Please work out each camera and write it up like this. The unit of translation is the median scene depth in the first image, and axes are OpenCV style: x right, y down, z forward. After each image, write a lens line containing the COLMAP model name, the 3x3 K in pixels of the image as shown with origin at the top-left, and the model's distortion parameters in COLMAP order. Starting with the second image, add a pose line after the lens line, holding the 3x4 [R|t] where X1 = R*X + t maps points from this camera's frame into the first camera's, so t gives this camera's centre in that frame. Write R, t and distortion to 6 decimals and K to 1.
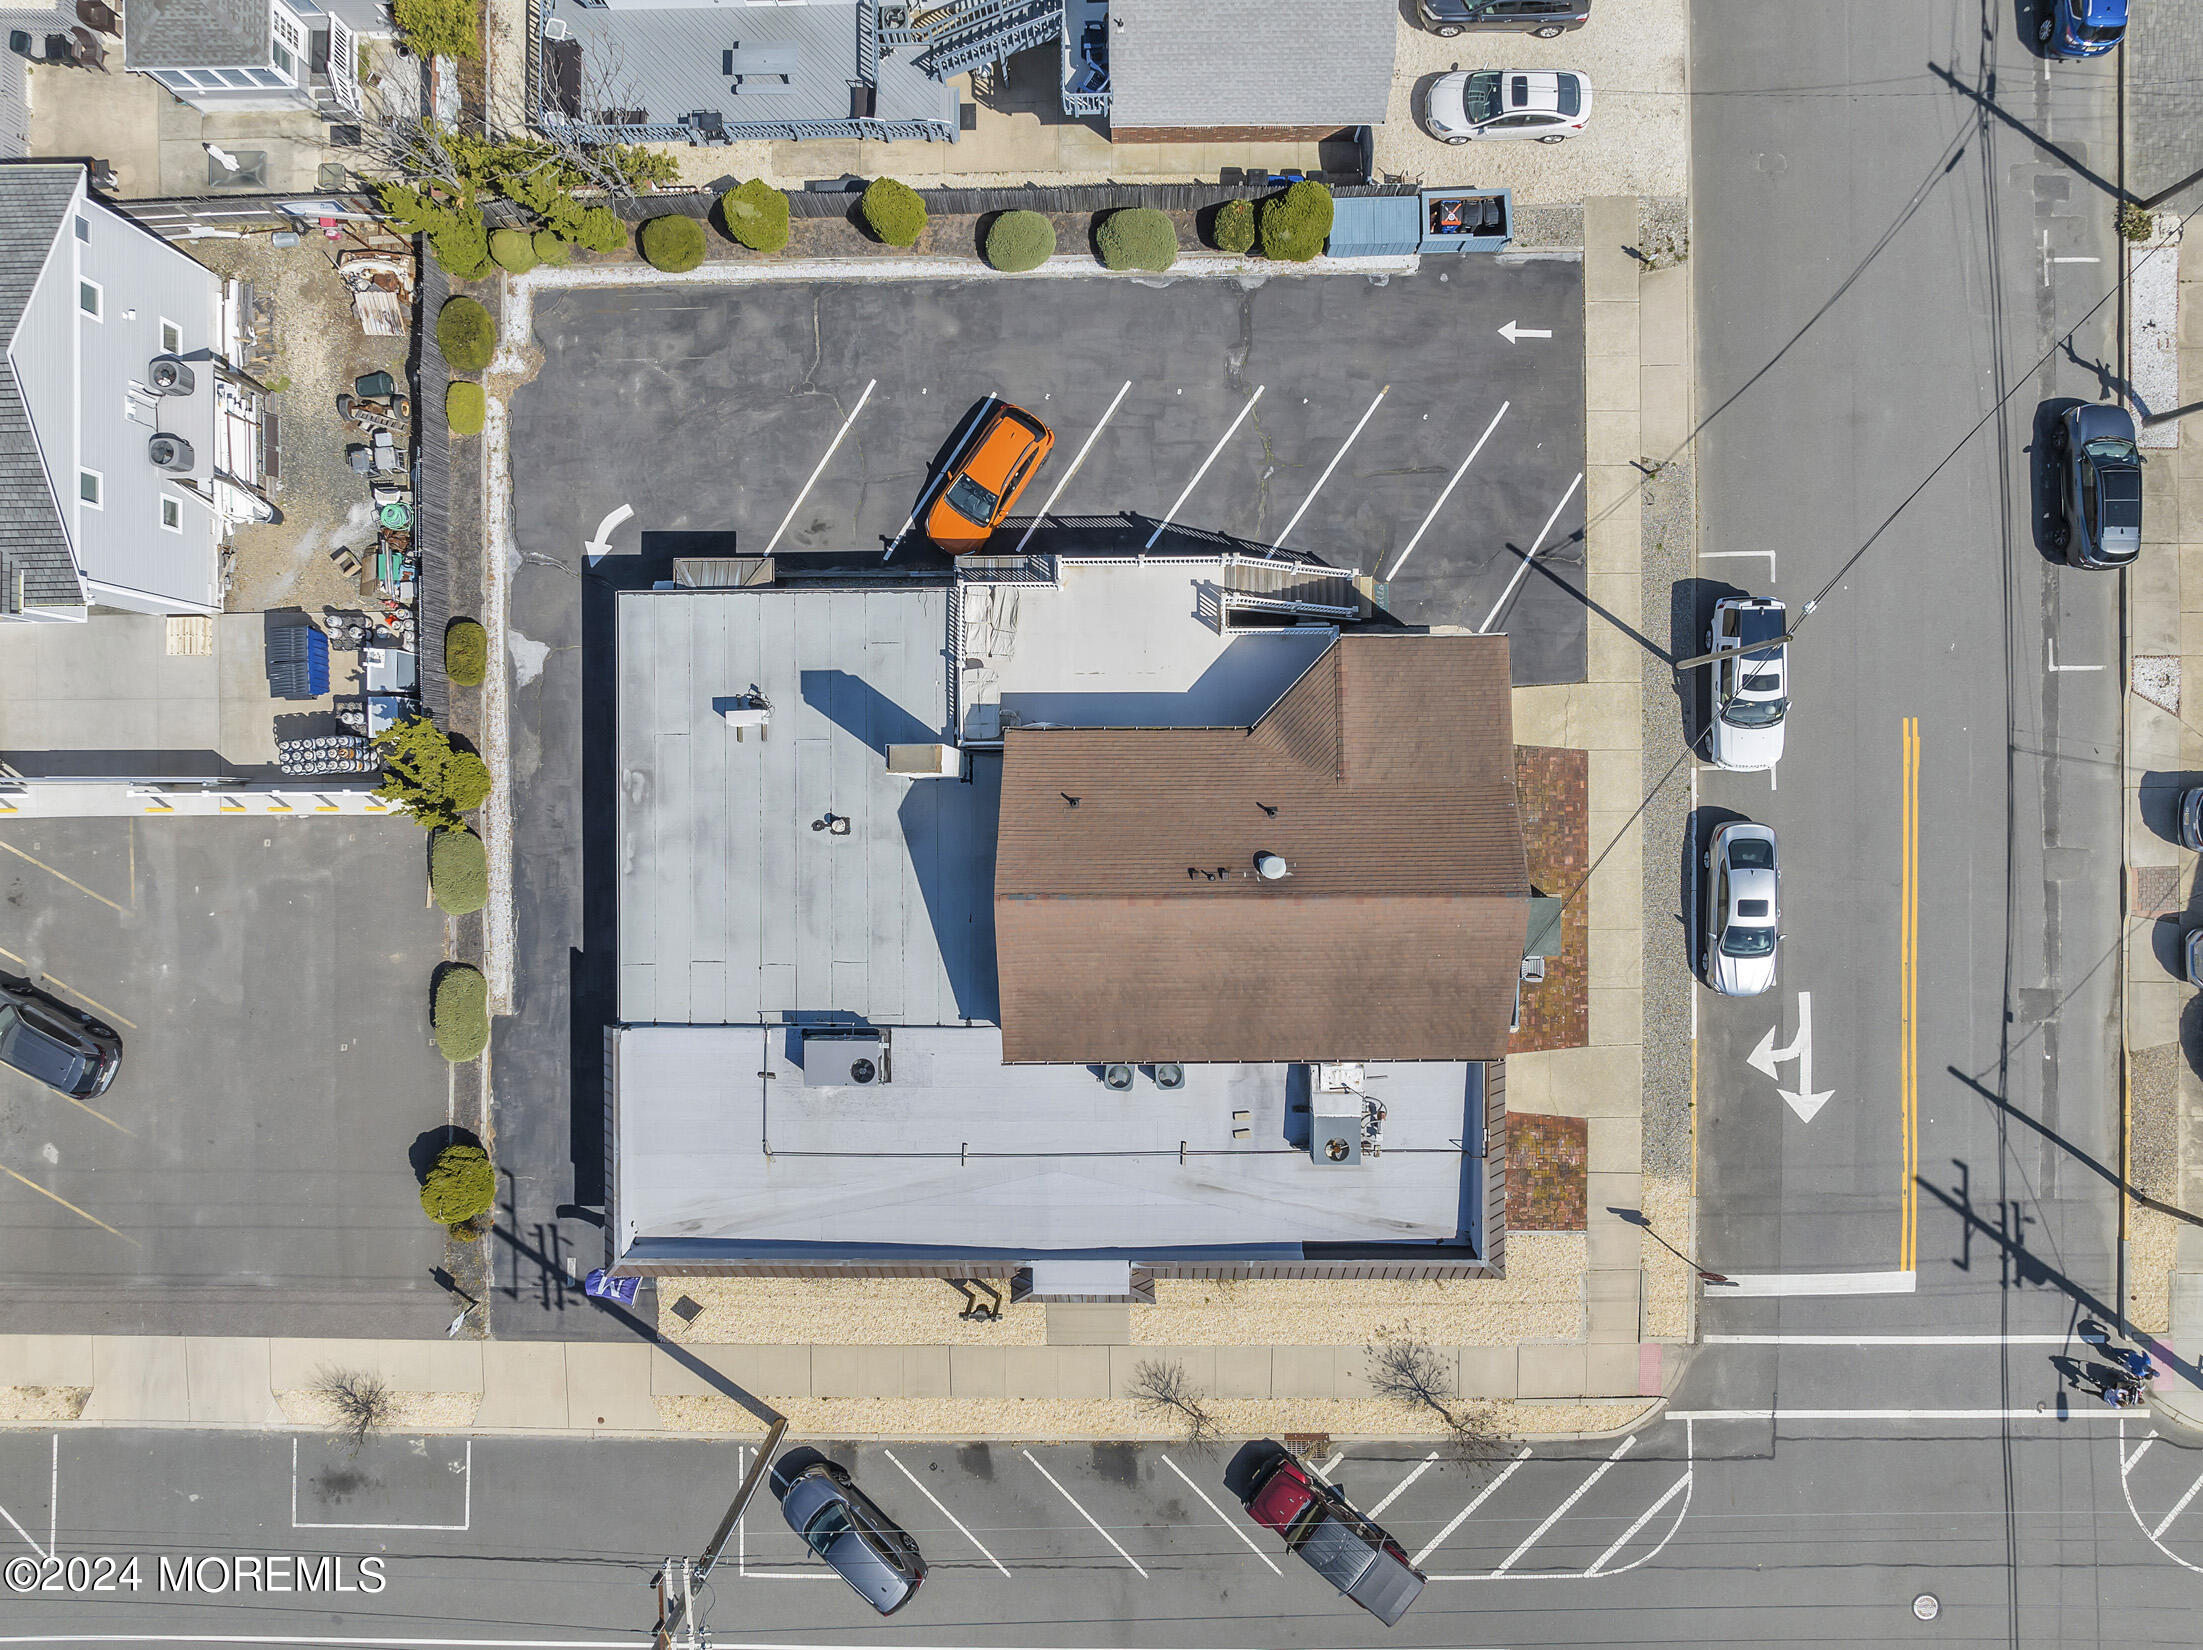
lens RADIAL K [[1560.2, 0, 1101.5], [0, 1560.2, 825.0], [0, 0, 1]] dist [-0.032839, -0.001266]
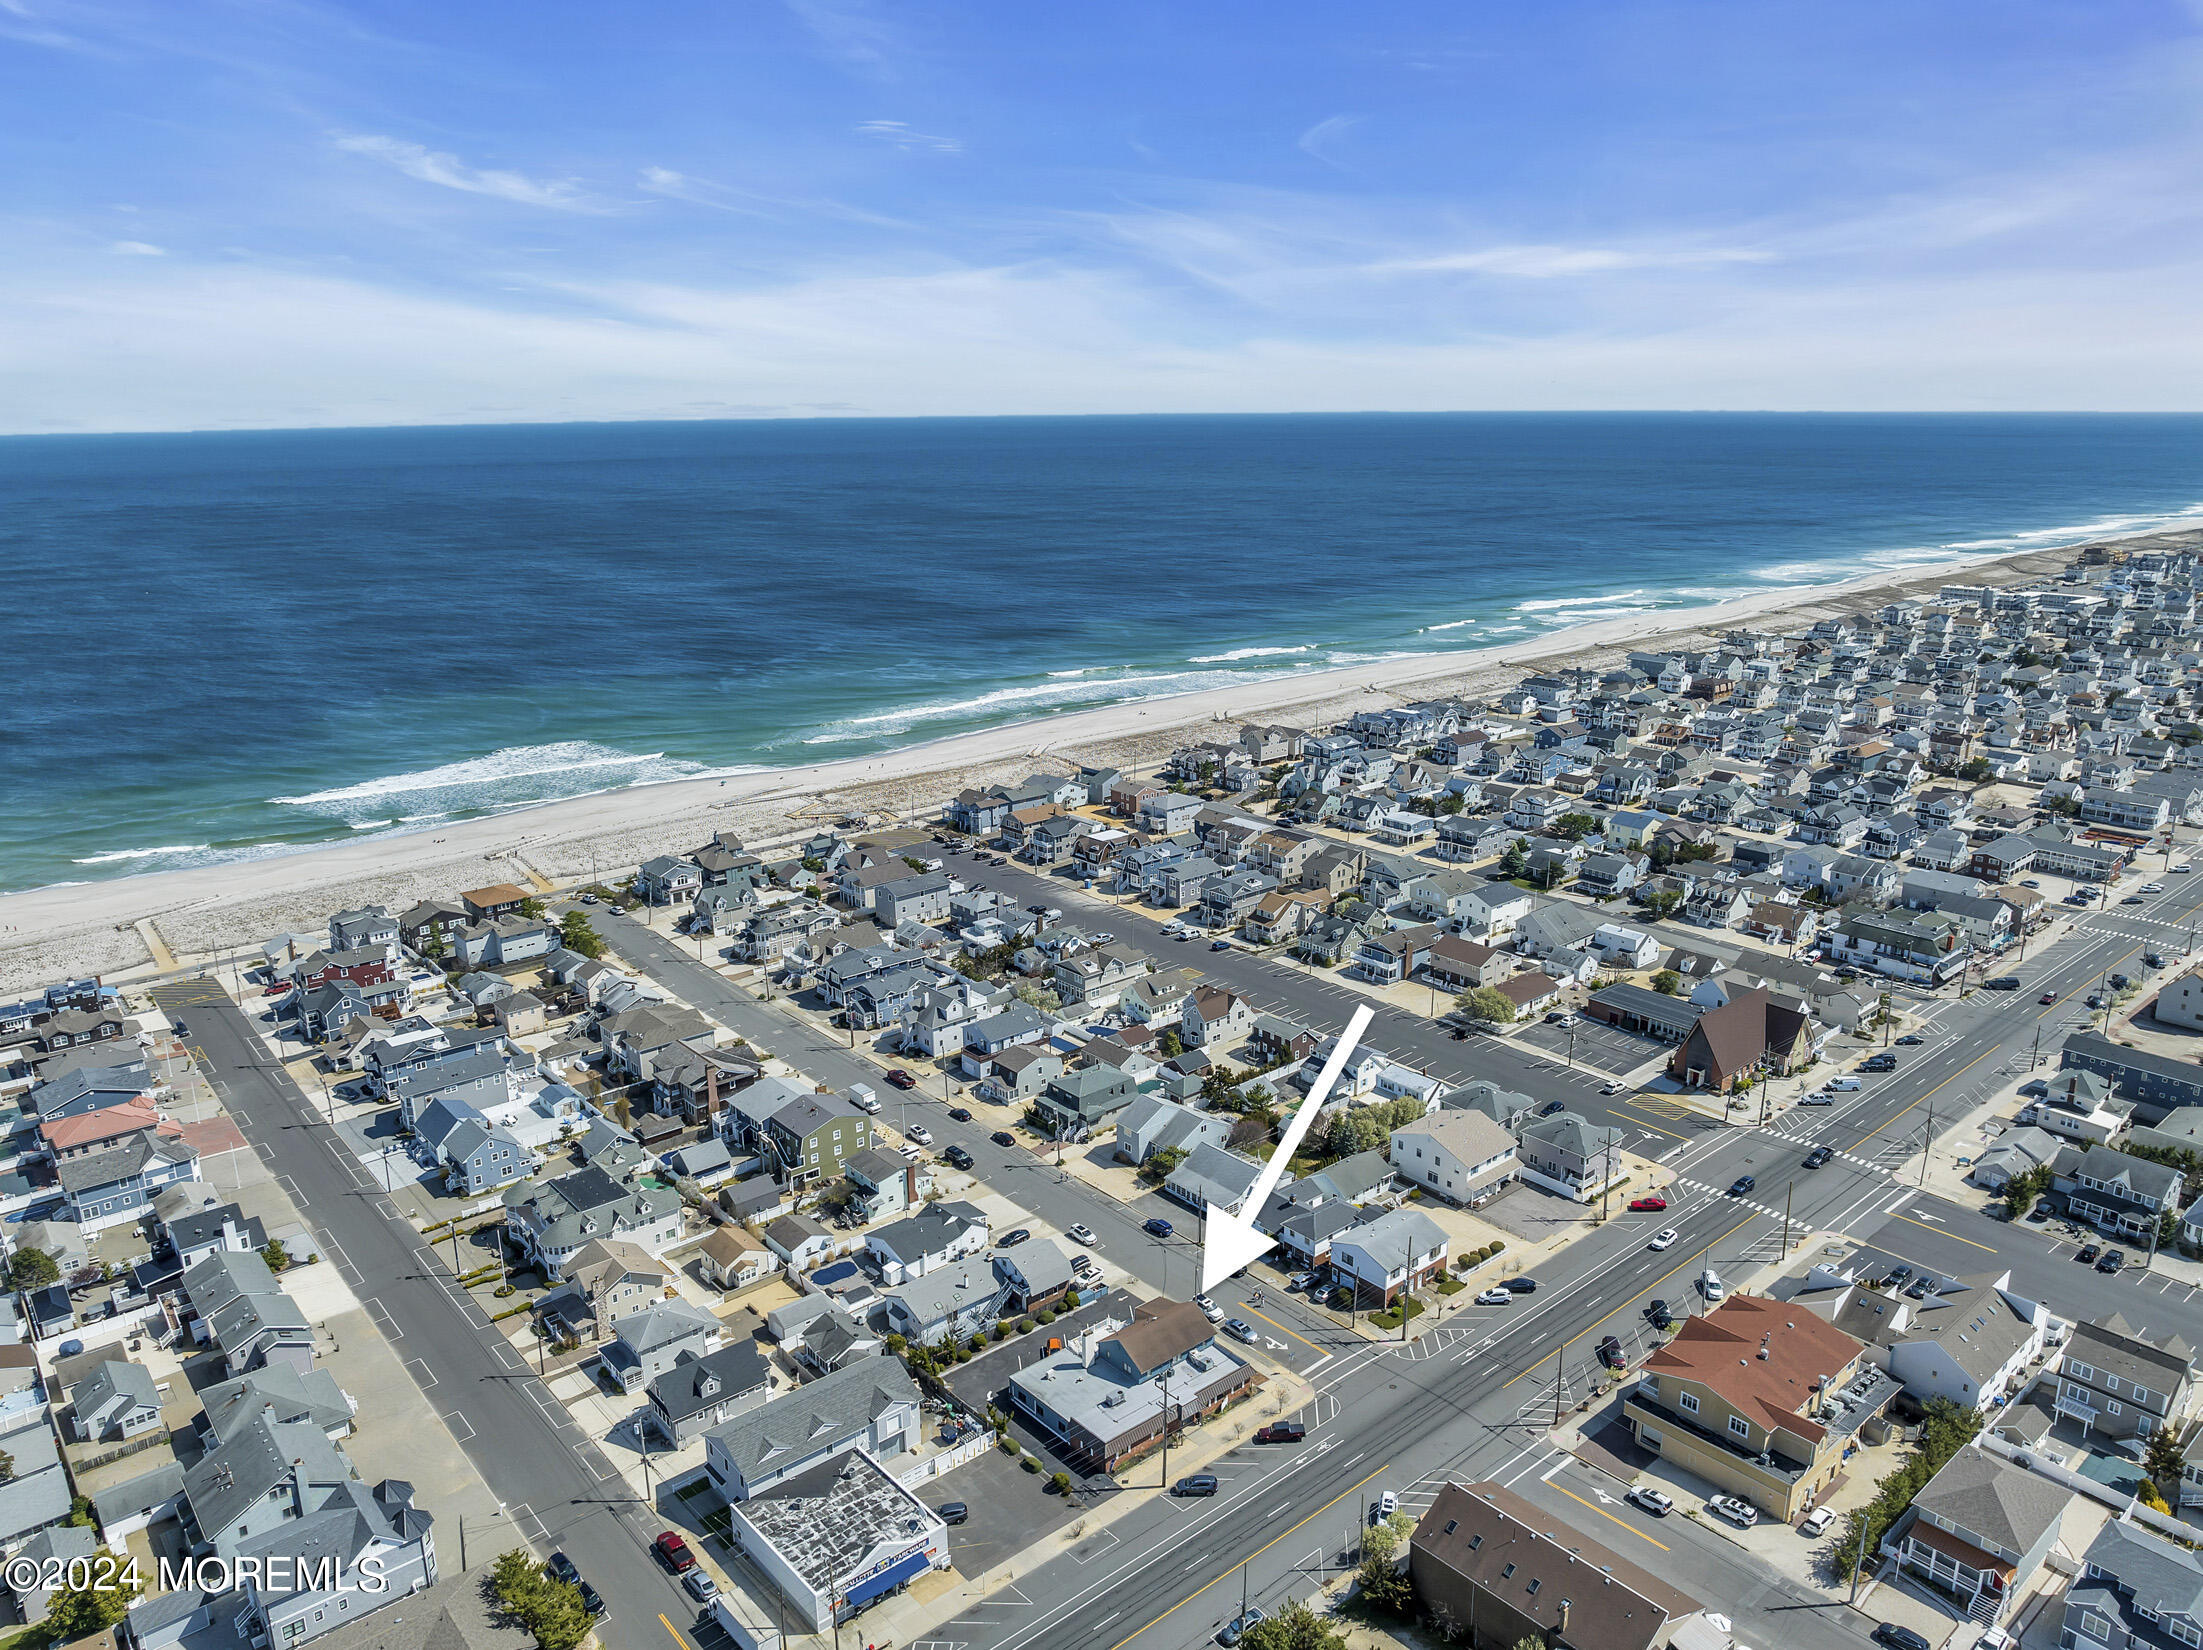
lens RADIAL K [[1560.2, 0, 1101.5], [0, 1560.2, 825.0], [0, 0, 1]] dist [-0.032839, -0.001266]
pose [[0.760045, -0.156416, 0.630766, -2.520798], [0.649838, 0.192680, -0.735245, 2.825526], [-0.006532, 0.968715, 0.248091, -1.556458]]
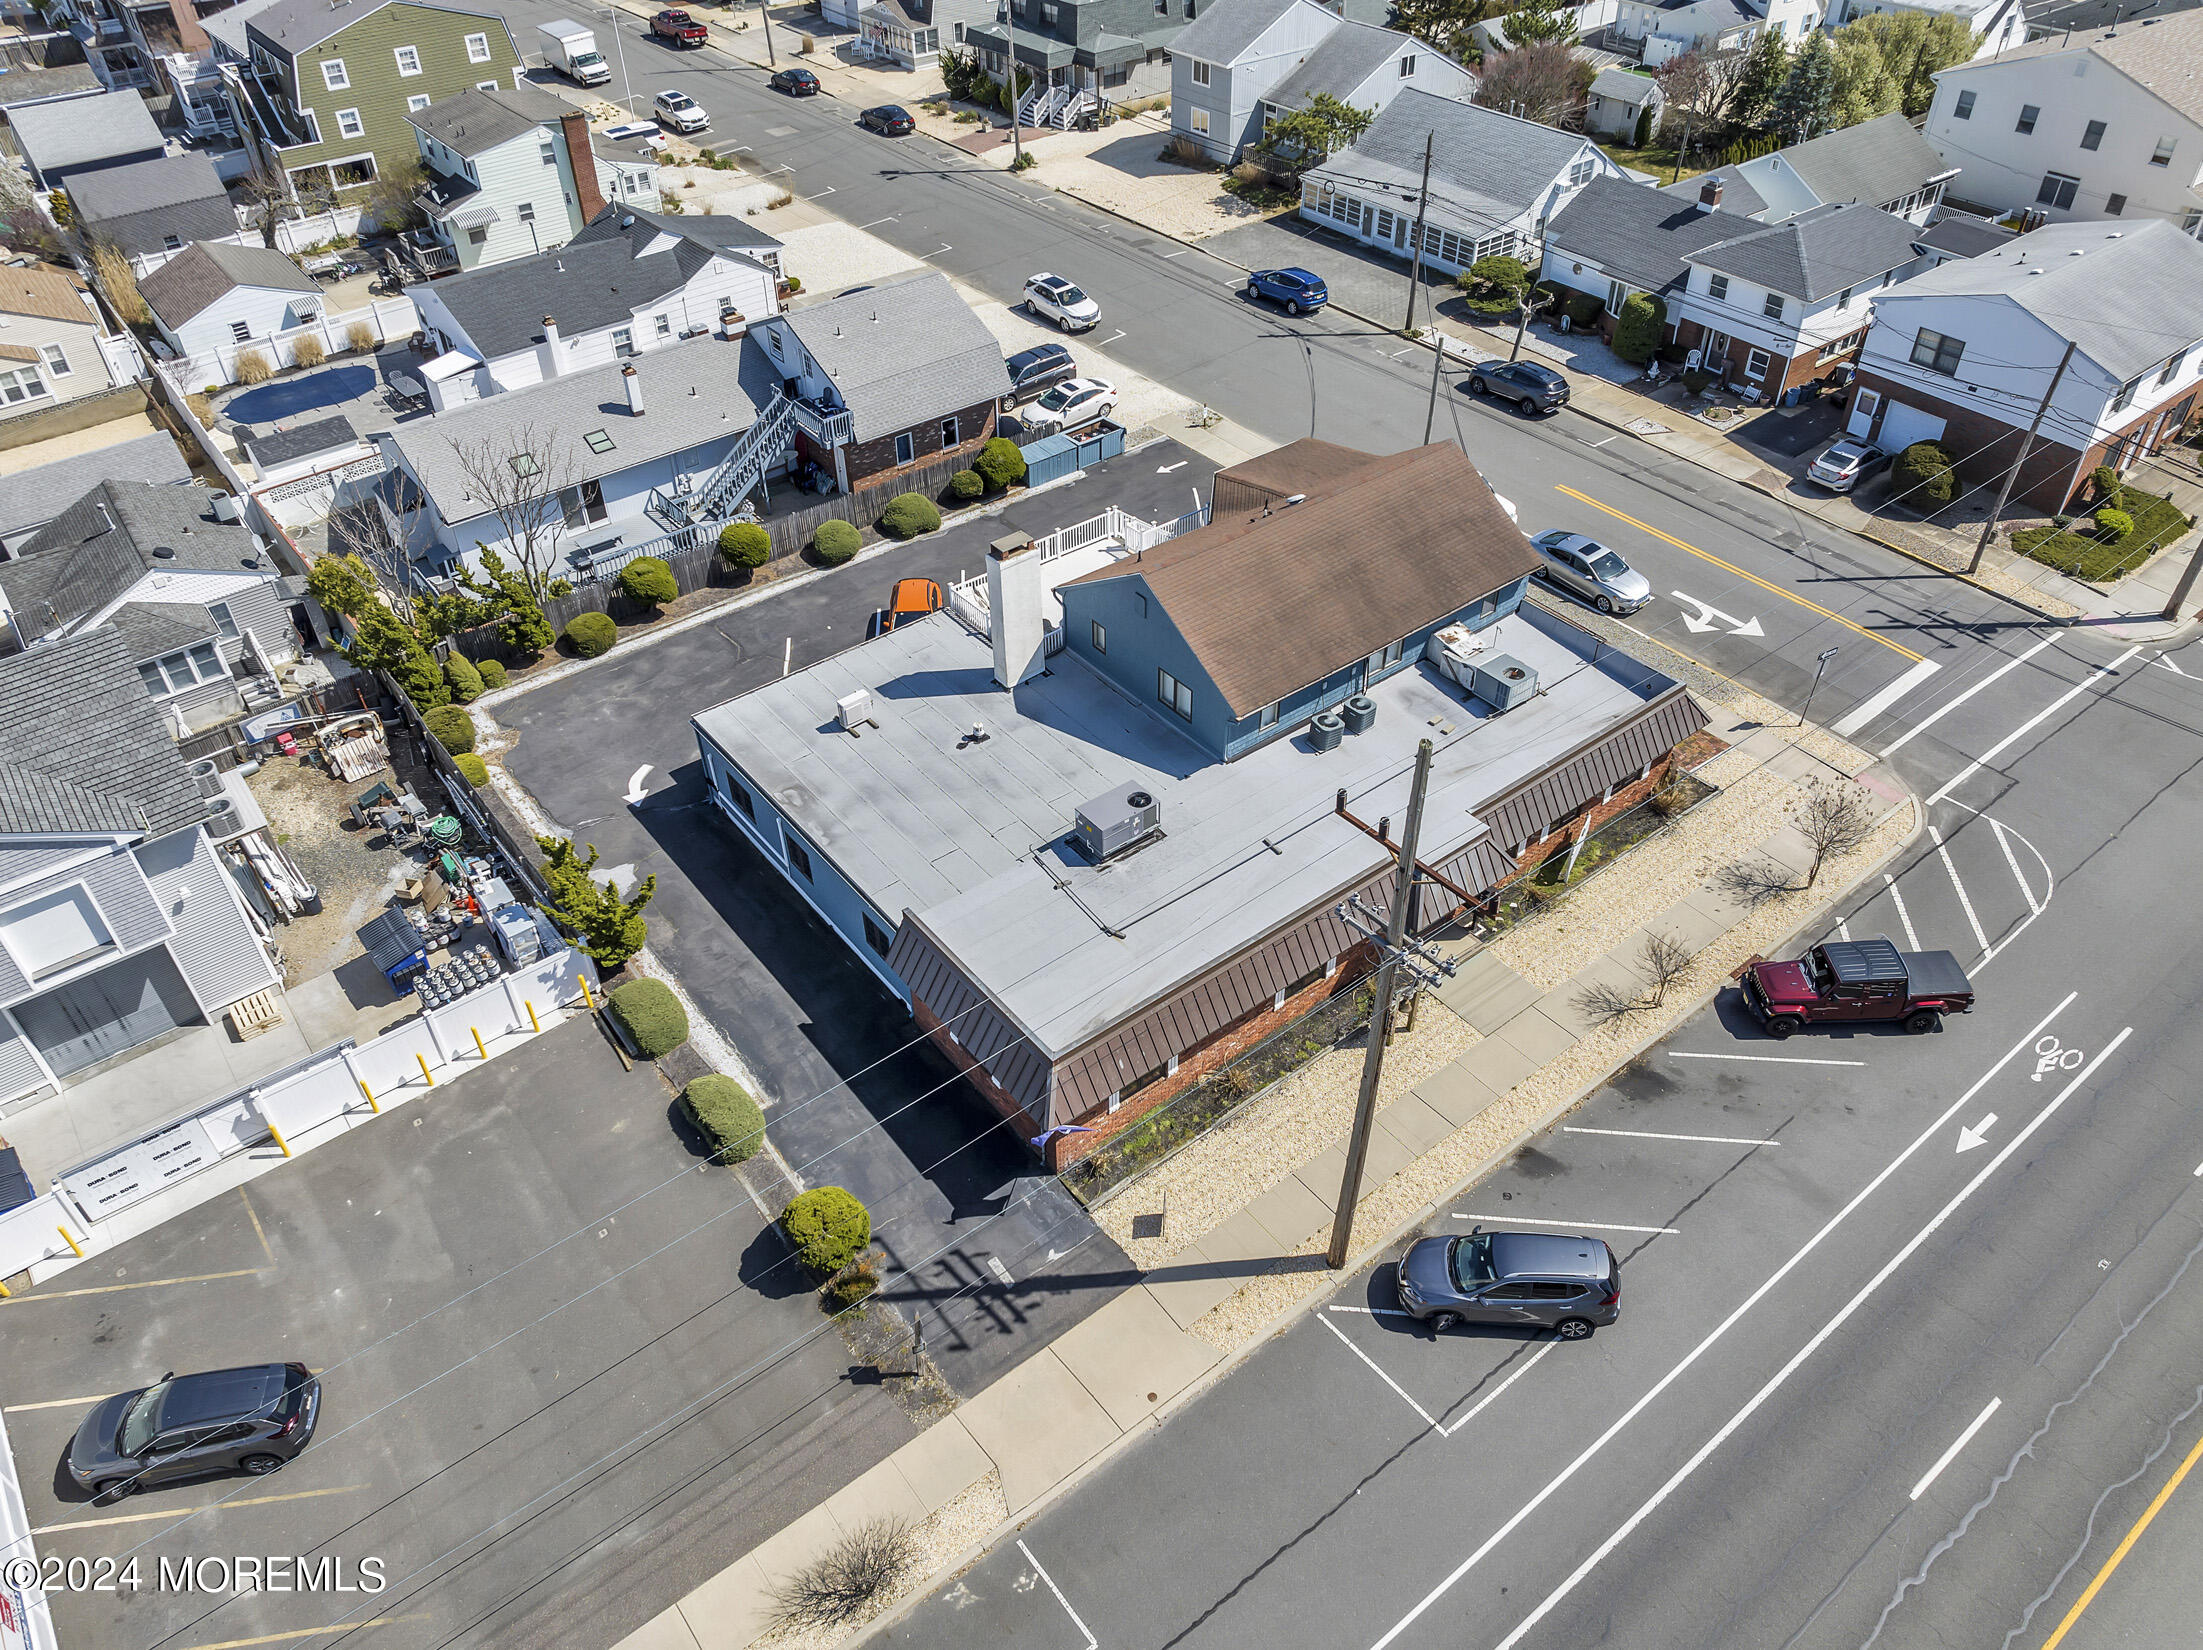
lens RADIAL K [[1560.2, 0, 1101.5], [0, 1560.2, 825.0], [0, 0, 1]] dist [-0.032839, -0.001266]
pose [[0.787749, -0.389908, 0.476889, -0.595957], [0.615990, 0.501962, -0.607116, 0.684906], [-0.002660, 0.772014, 0.635600, 0.336627]]
